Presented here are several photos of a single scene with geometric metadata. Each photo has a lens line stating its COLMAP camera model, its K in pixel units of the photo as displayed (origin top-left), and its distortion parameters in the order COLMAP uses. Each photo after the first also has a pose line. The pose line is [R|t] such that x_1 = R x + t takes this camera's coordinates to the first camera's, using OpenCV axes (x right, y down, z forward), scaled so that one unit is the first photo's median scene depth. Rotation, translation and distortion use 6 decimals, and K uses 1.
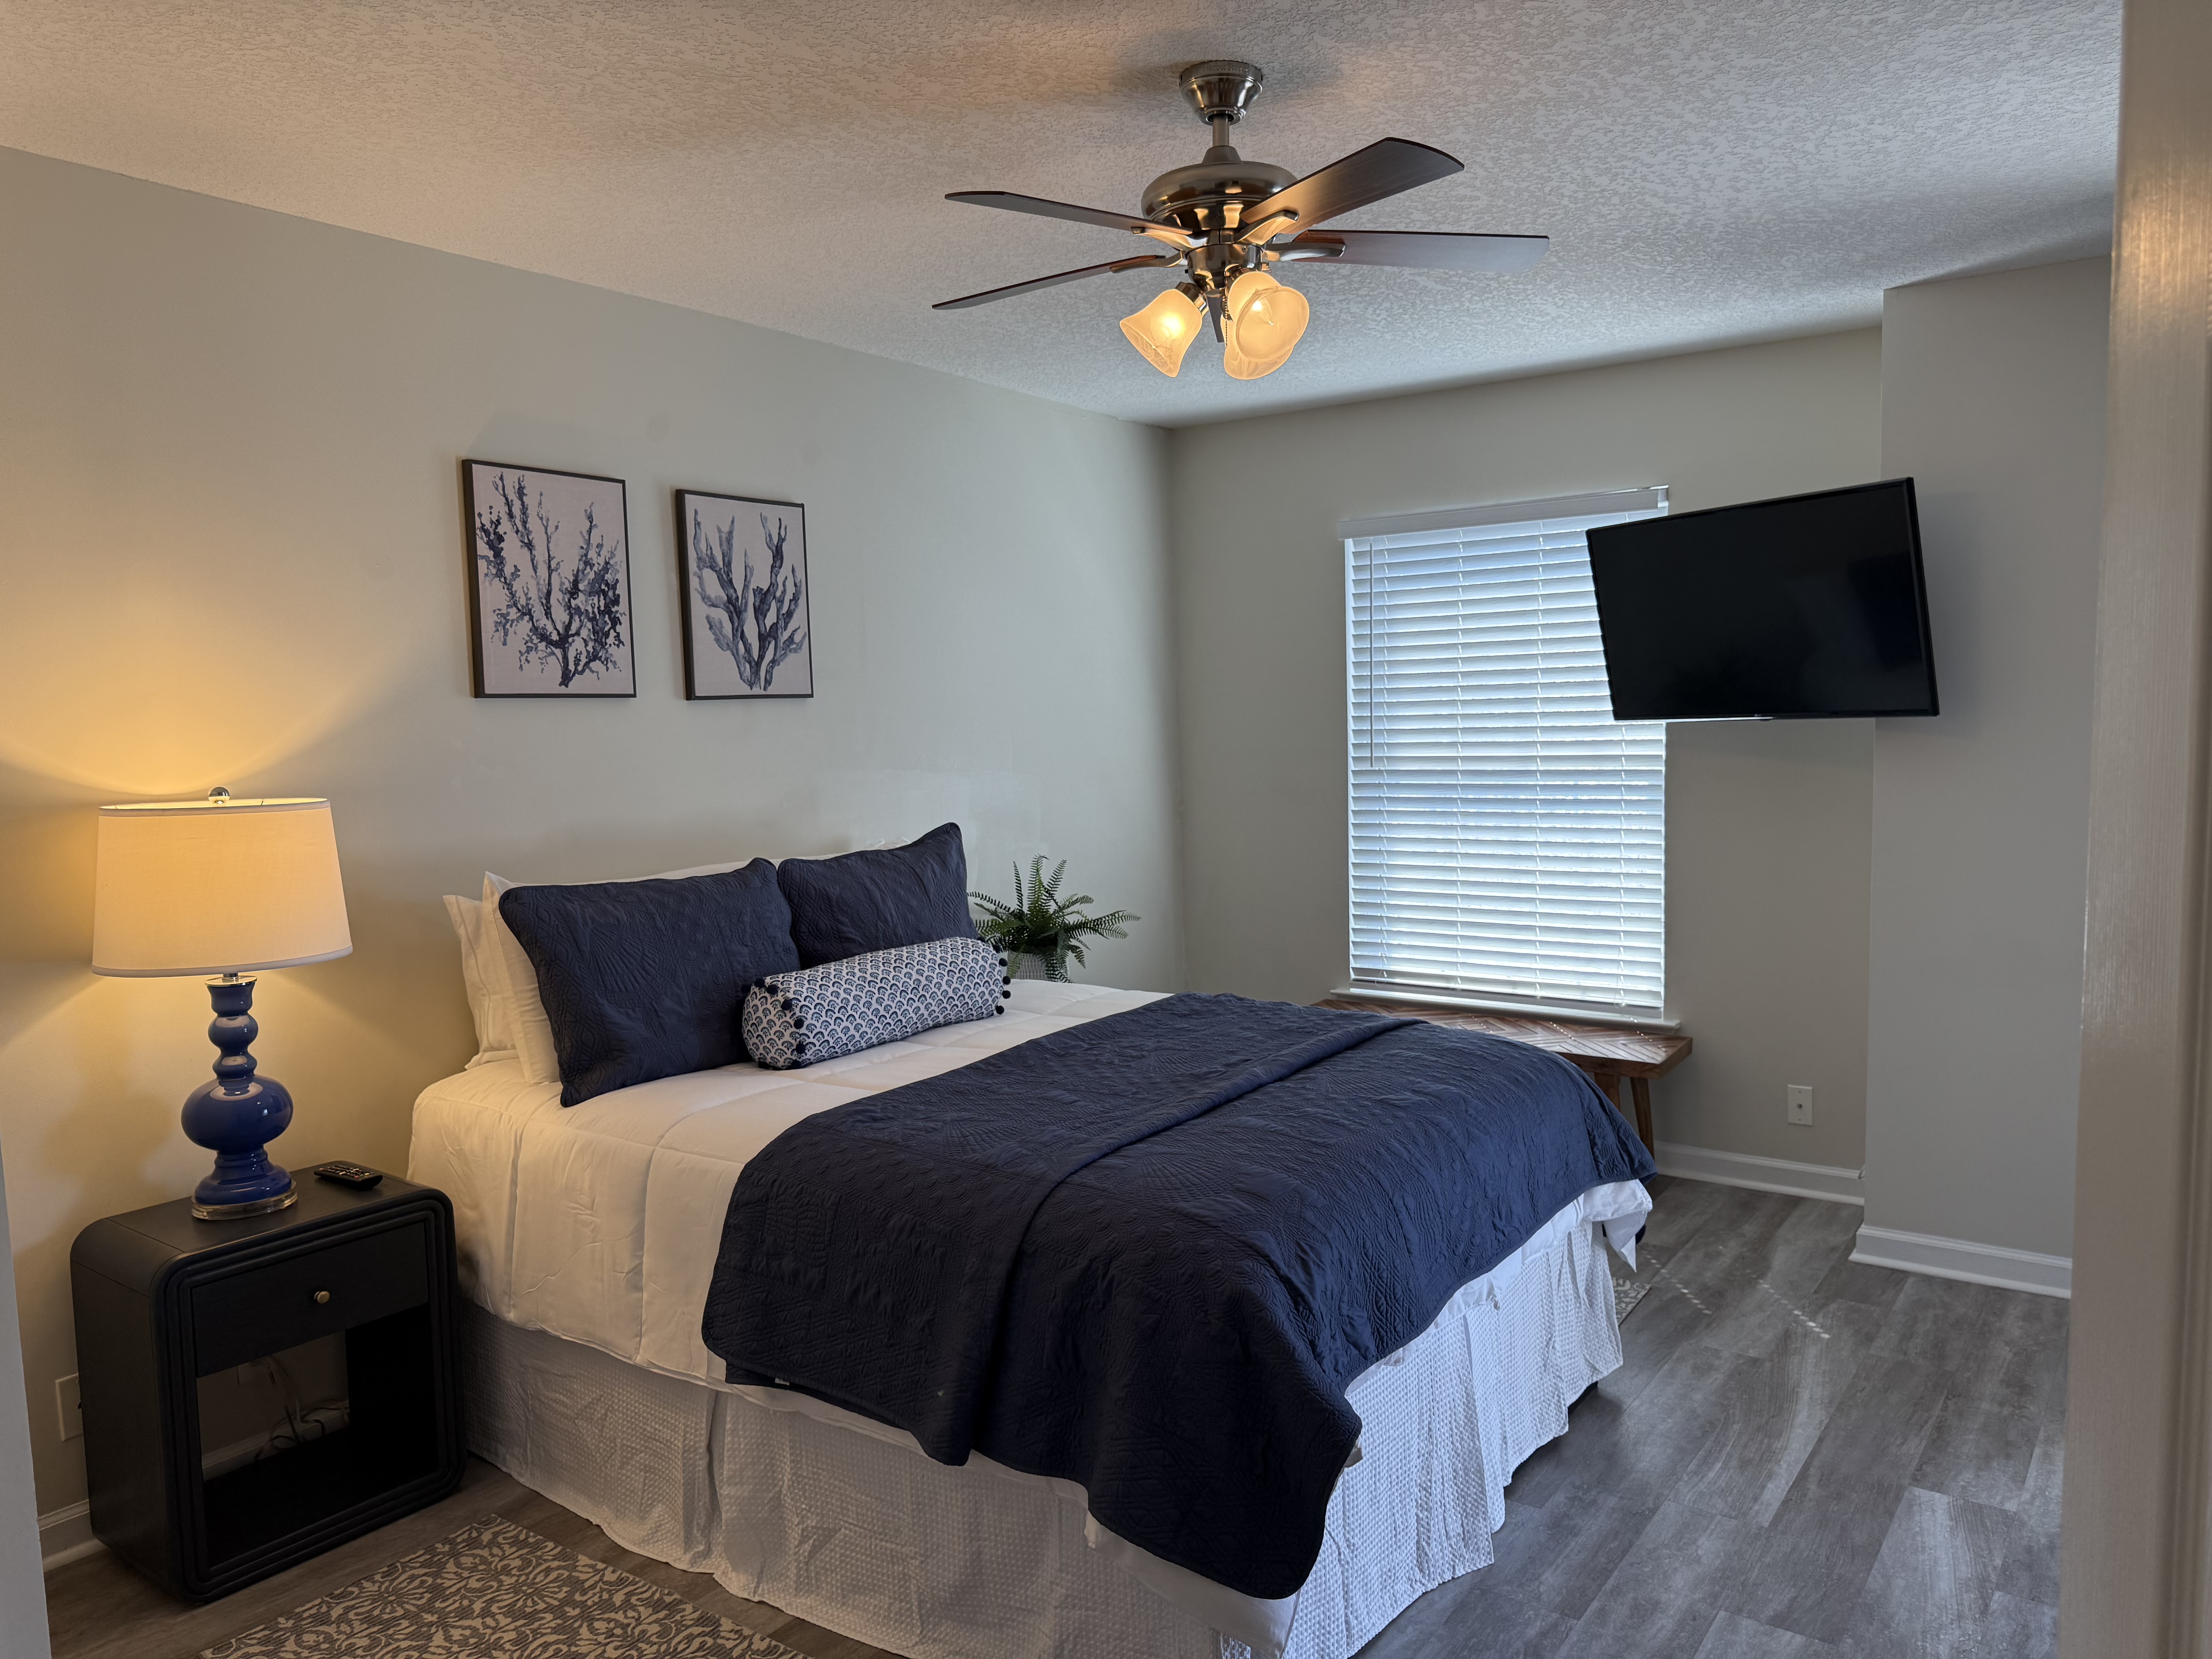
lens RADIAL K [[1565.6, 0, 1108.7], [0, 1565.6, 818.4], [0, 0, 1]] dist [0.026555, -0.032639]
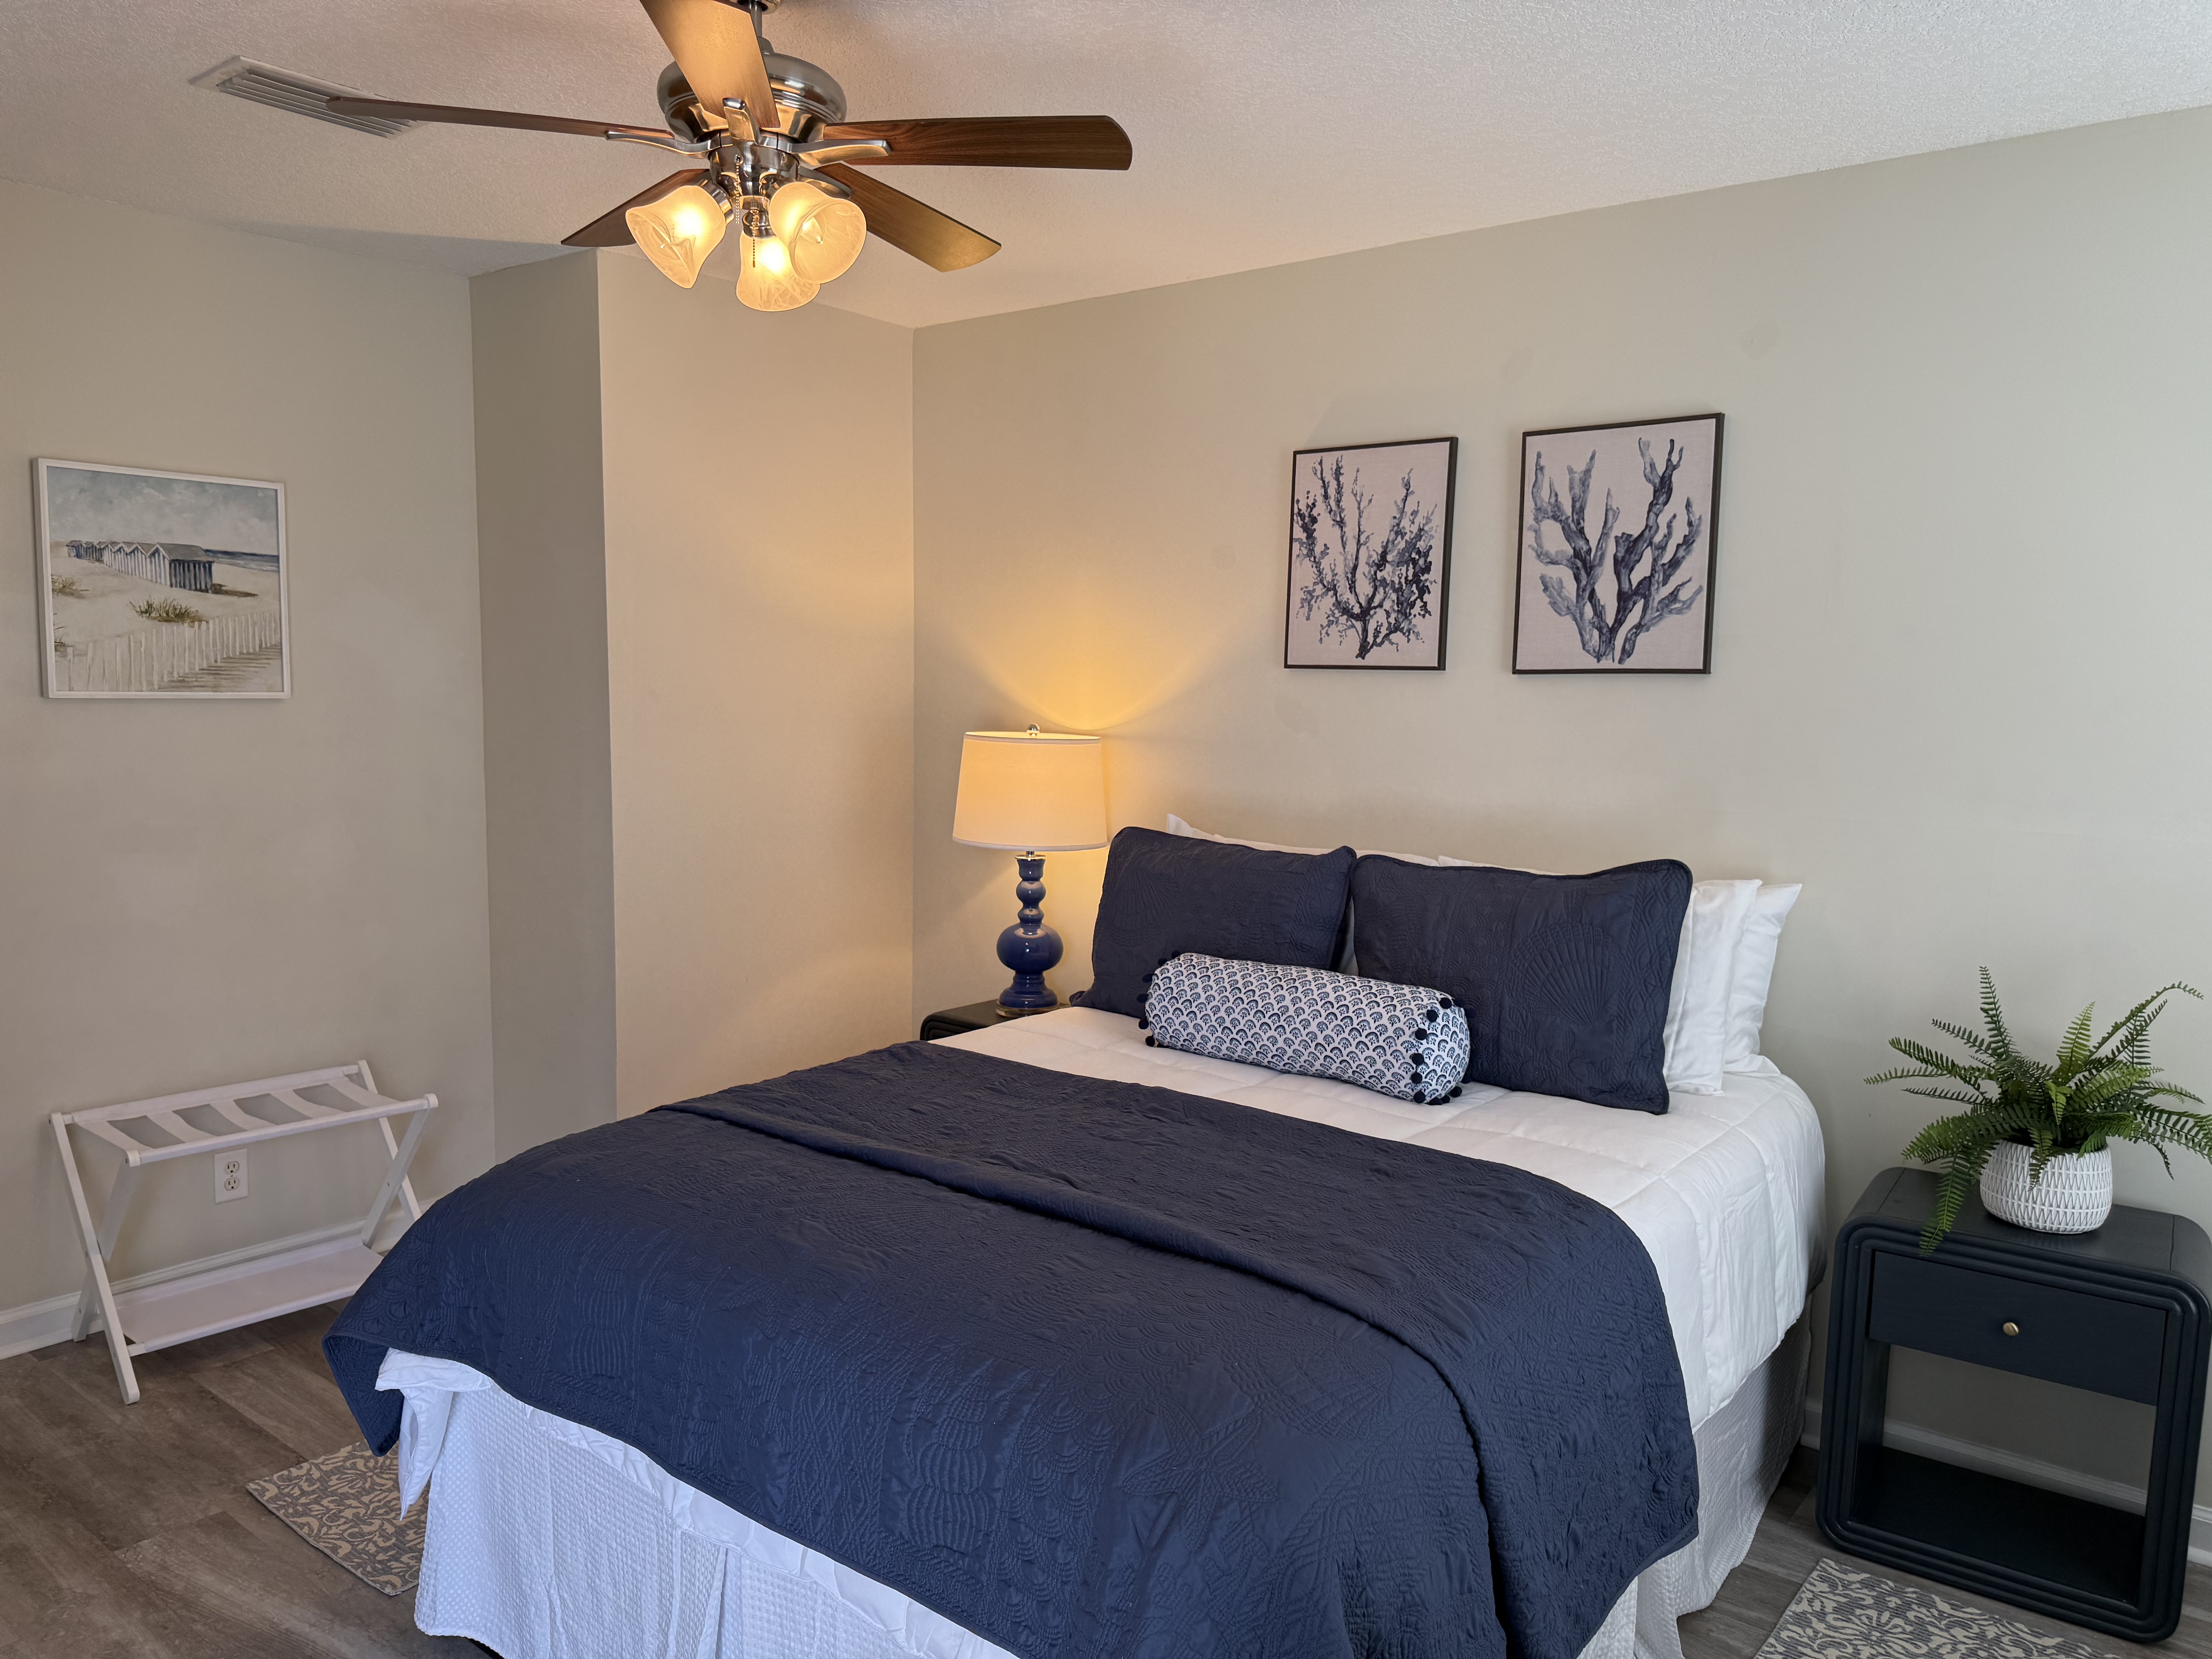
lens RADIAL K [[1565.6, 0, 1109.7], [0, 1565.6, 851.4], [0, 0, 1]] dist [0.026555, -0.032639]
pose [[-0.066302, 0.131197, -0.989137, 0.682952], [-0.078960, 0.987519, 0.136275, -0.085270], [0.994670, 0.087138, -0.055115, 0.895959]]
